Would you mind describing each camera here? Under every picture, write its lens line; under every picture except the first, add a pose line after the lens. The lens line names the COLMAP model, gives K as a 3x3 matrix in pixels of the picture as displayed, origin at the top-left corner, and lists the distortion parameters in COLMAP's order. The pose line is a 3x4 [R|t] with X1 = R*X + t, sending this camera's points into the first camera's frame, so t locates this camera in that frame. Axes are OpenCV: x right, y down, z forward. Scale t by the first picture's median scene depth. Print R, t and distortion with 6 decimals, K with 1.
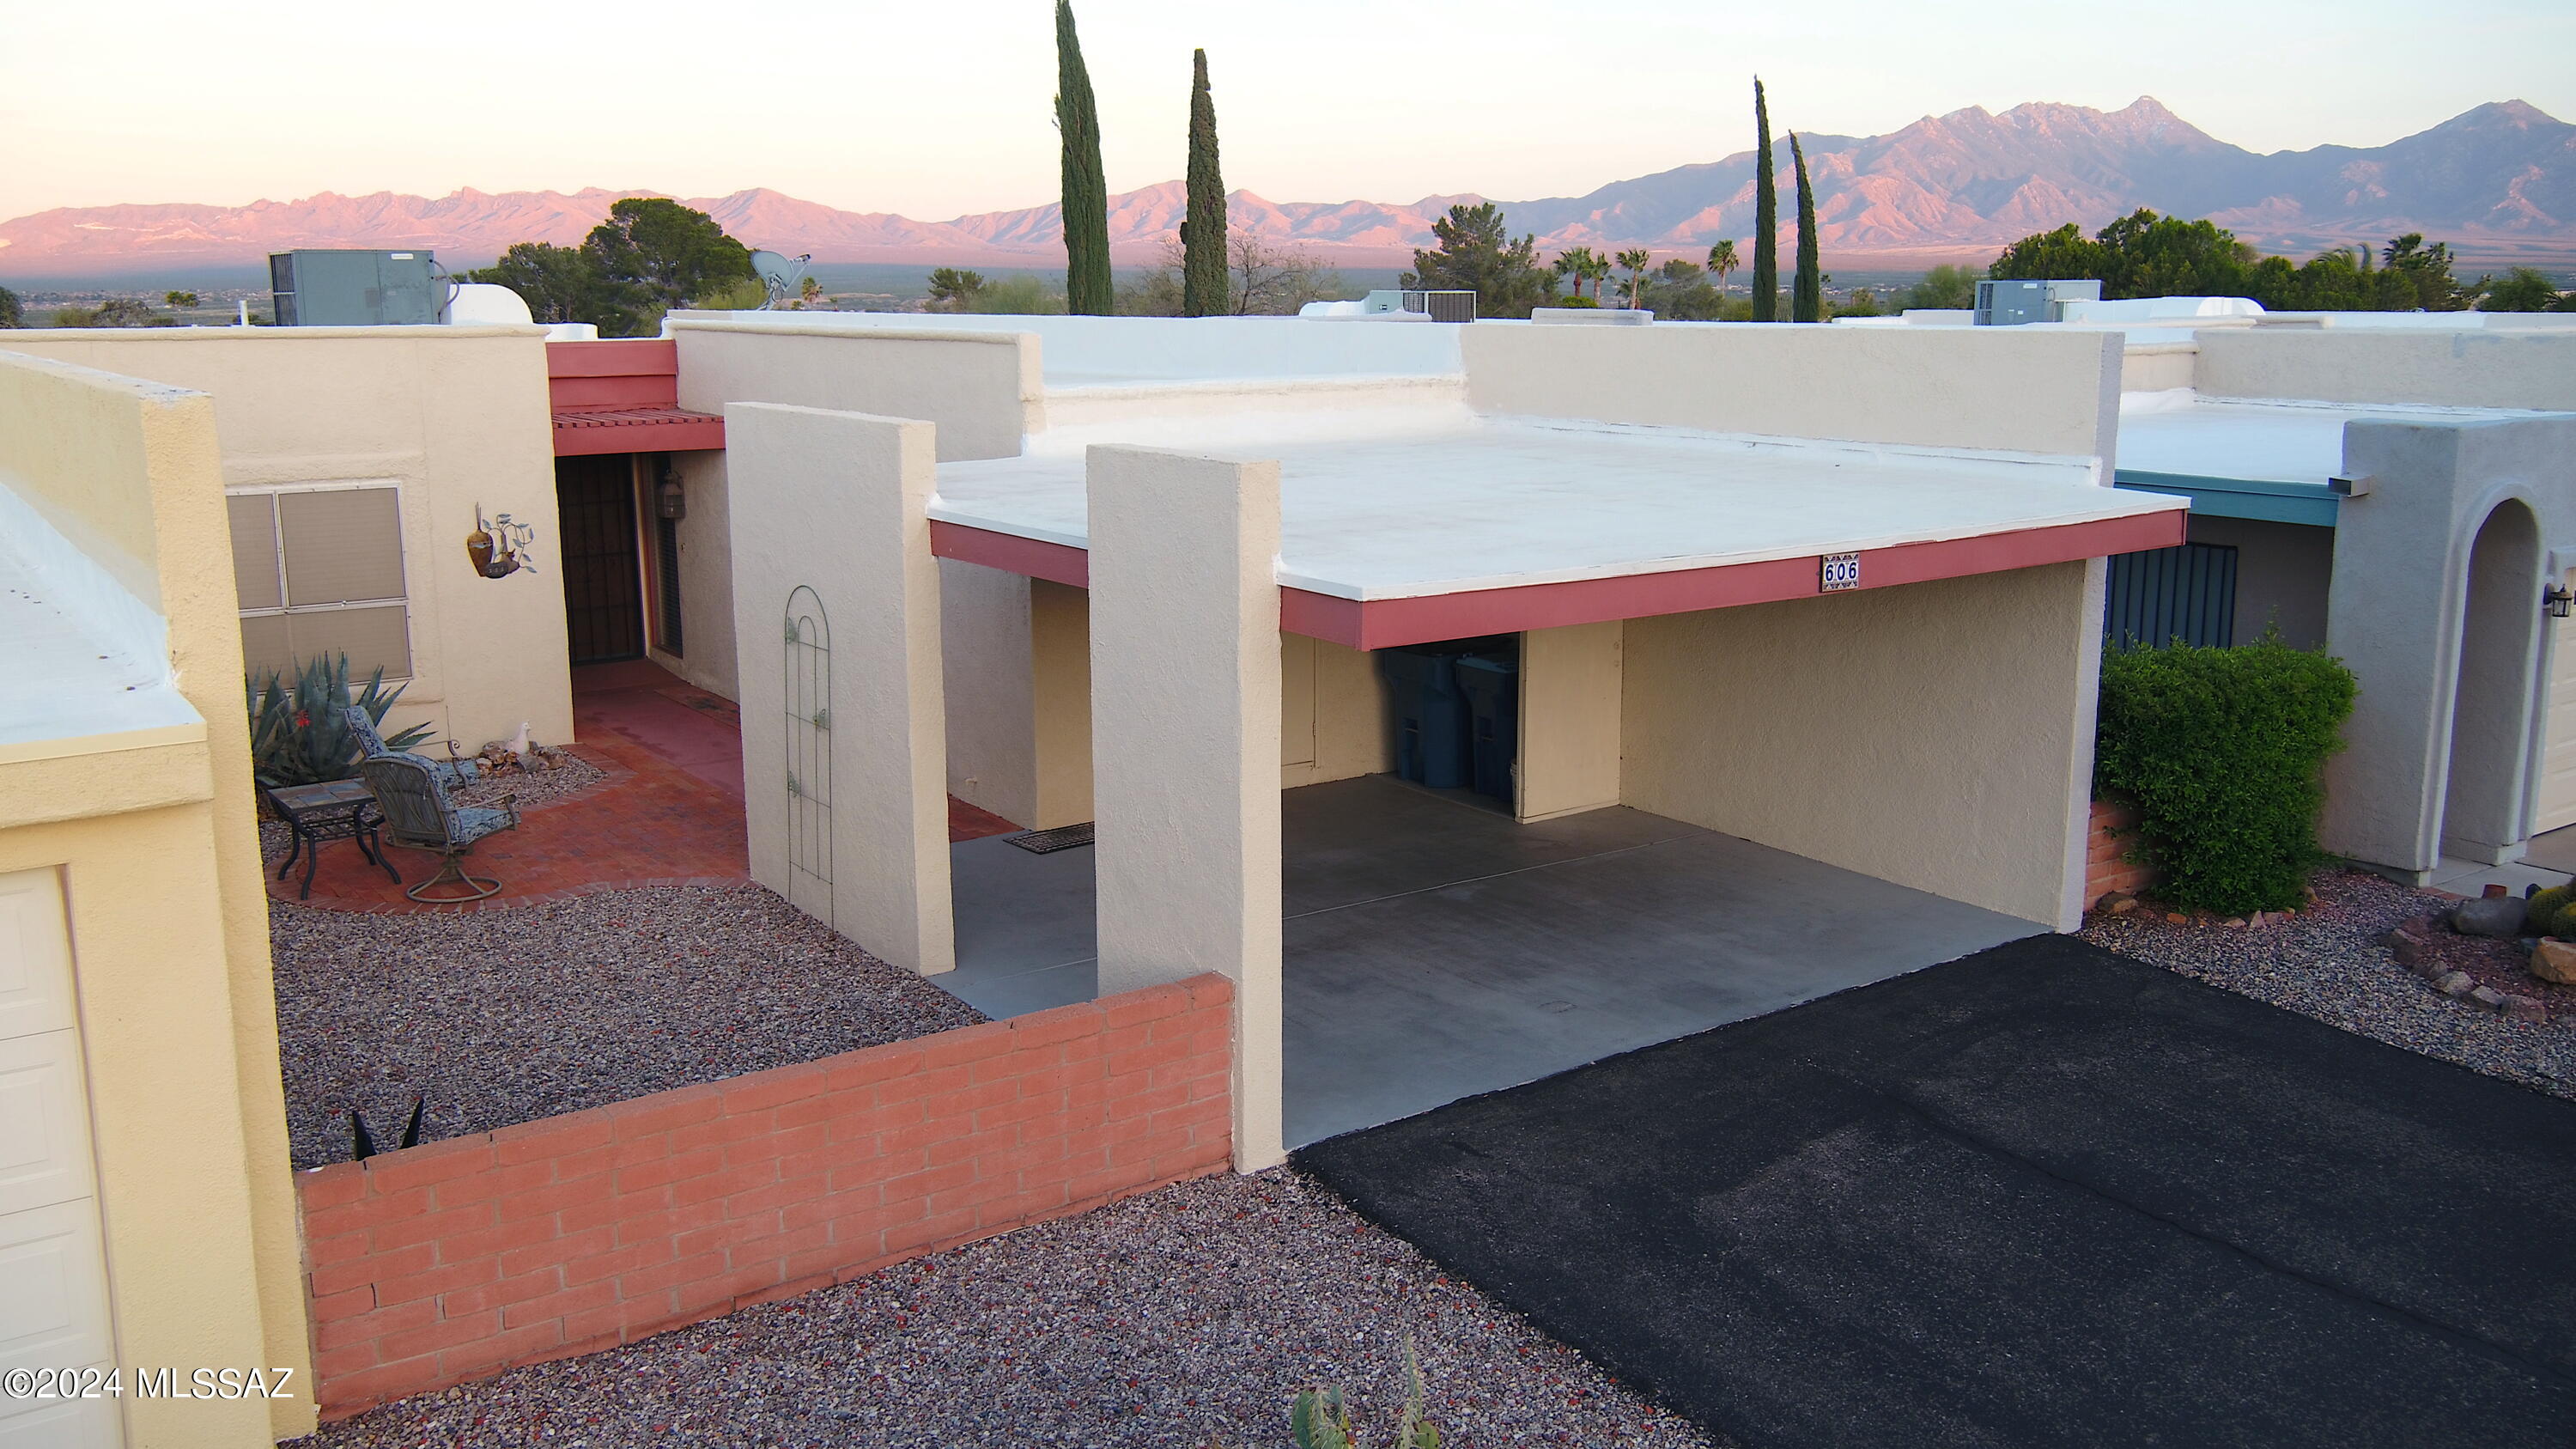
lens RADIAL K [[2138.4, 0, 1288.0], [0, 2138.4, 724.5], [0, 0, 1]] dist [-0.004054, 0.008685]
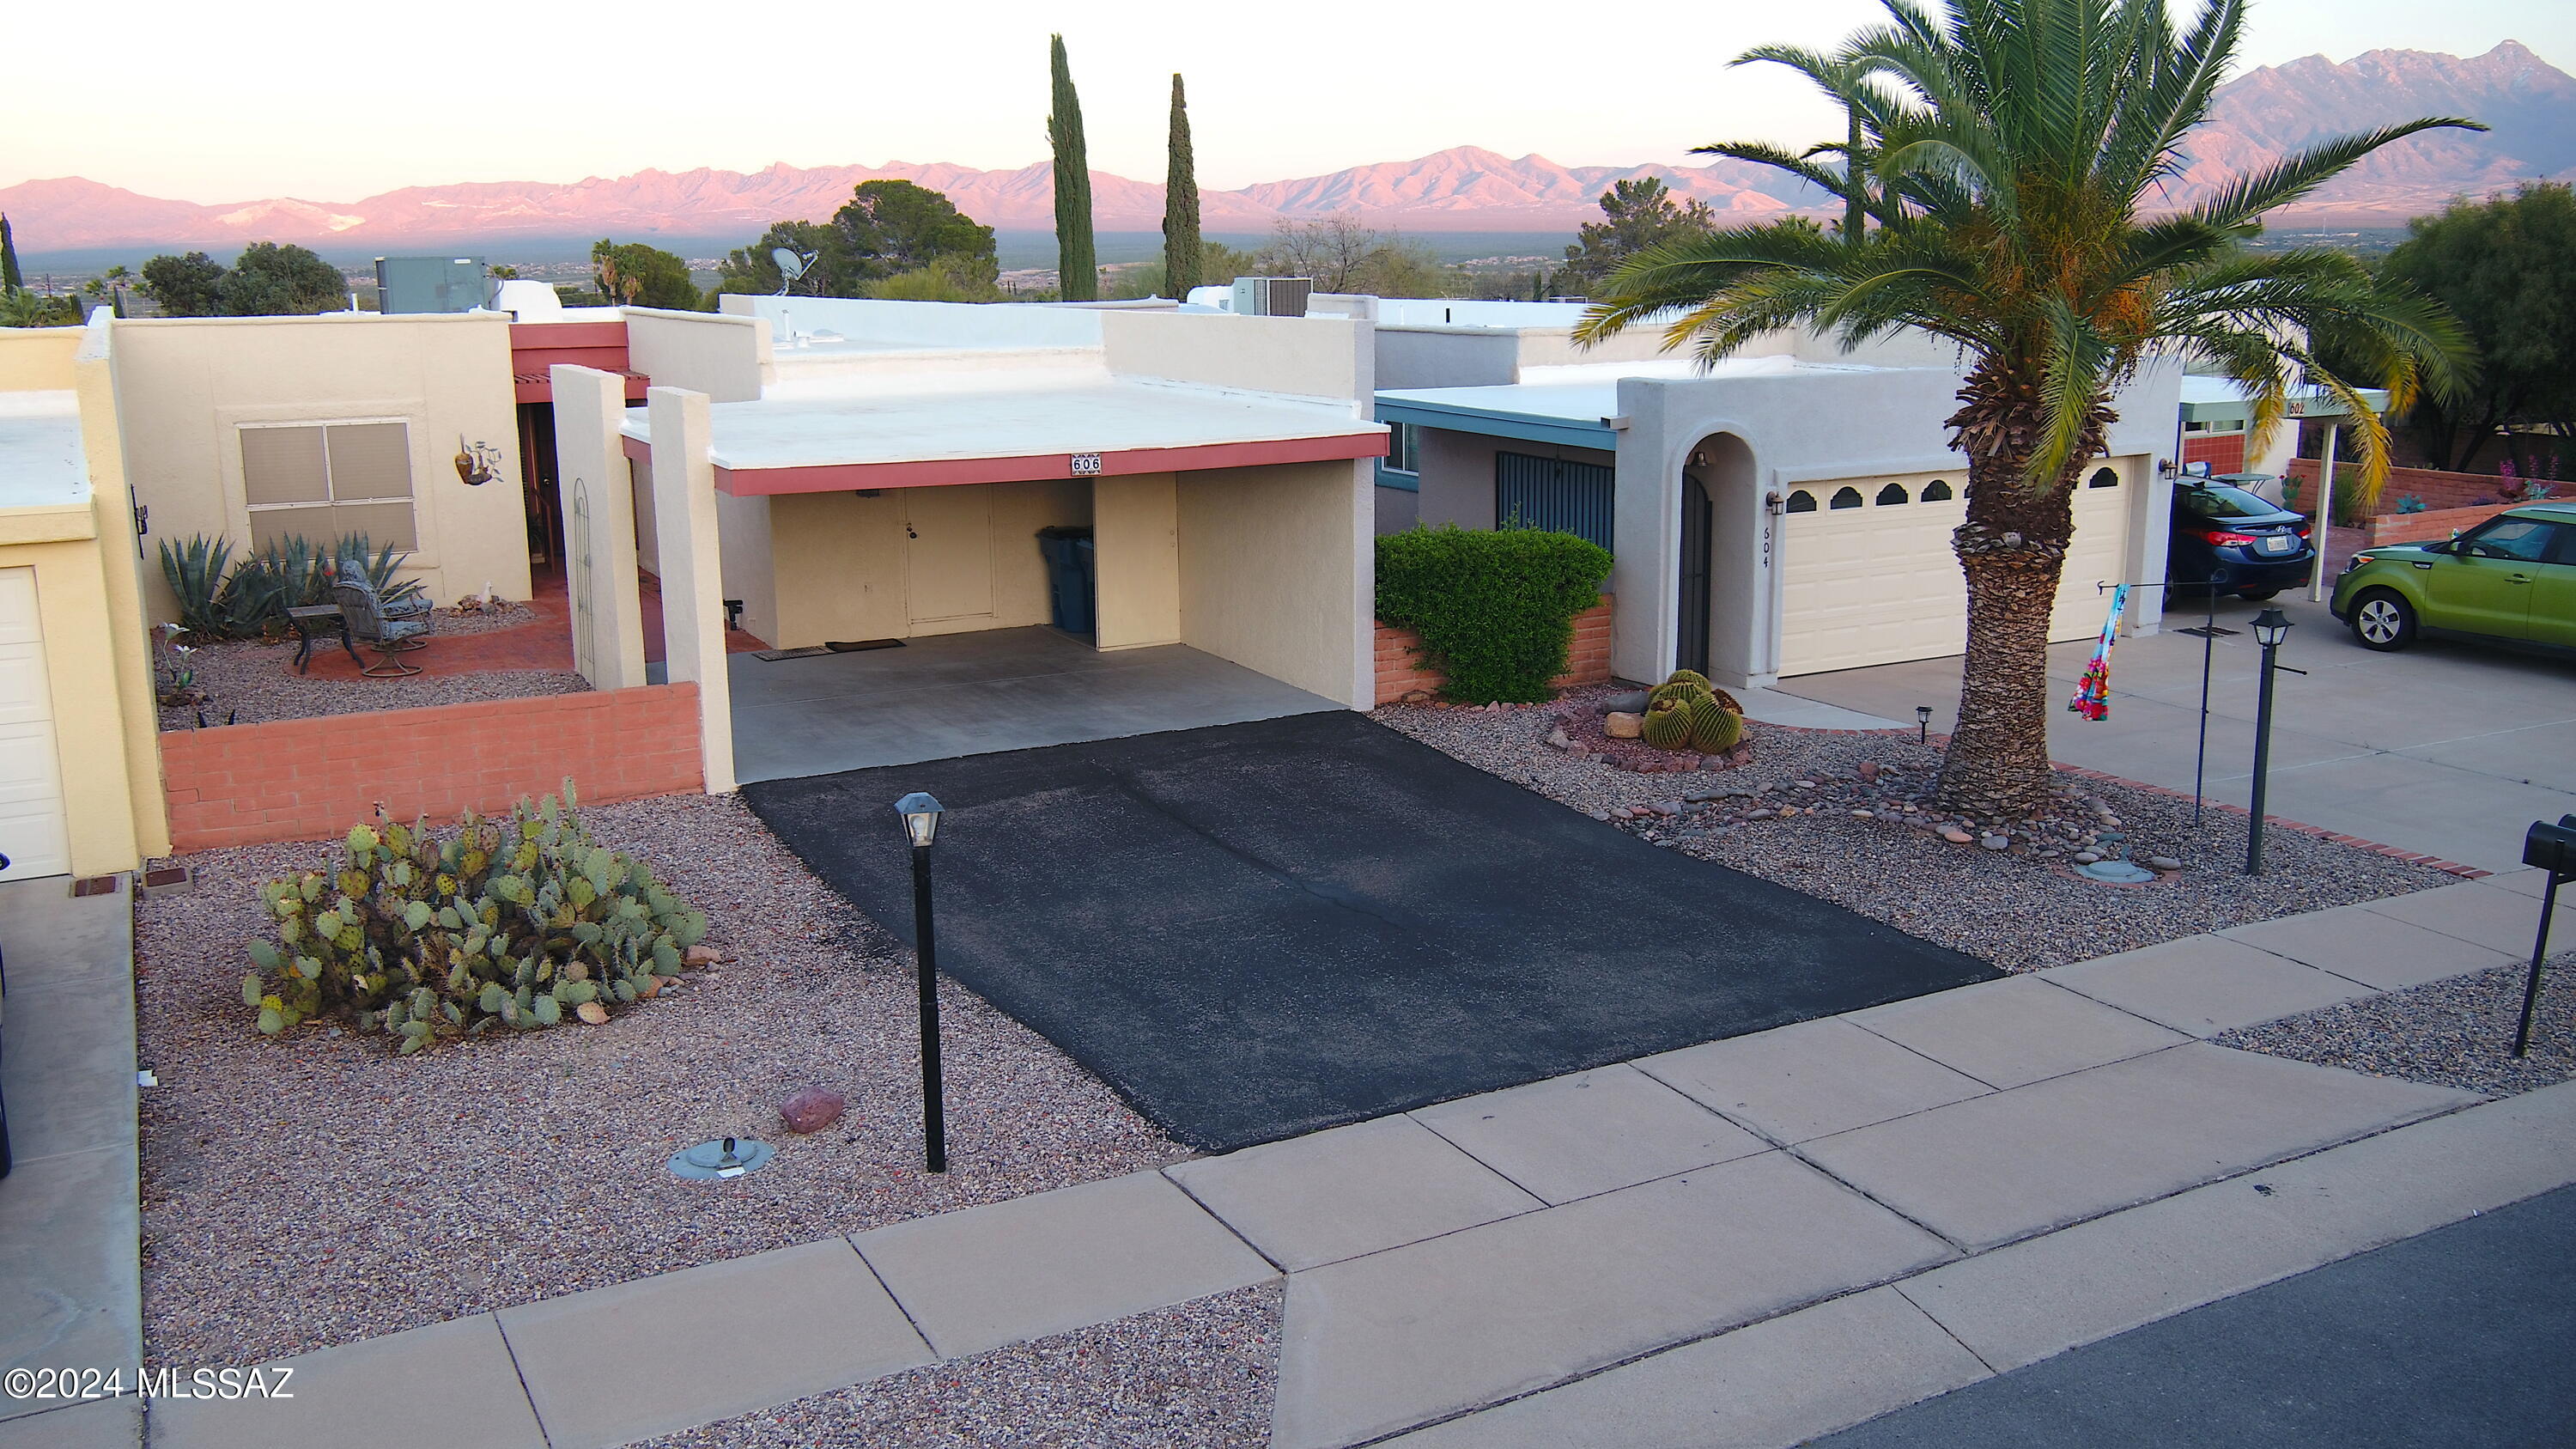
lens RADIAL K [[2139.5, 0, 1288.0], [0, 2139.5, 724.5], [0, 0, 1]] dist [0.005521, -0.007213]
pose [[0.991227, 0.021160, -0.130464, 0.398510], [-0.019243, 0.999688, 0.015938, 0.065095], [0.130761, -0.013287, 0.991325, -0.411910]]
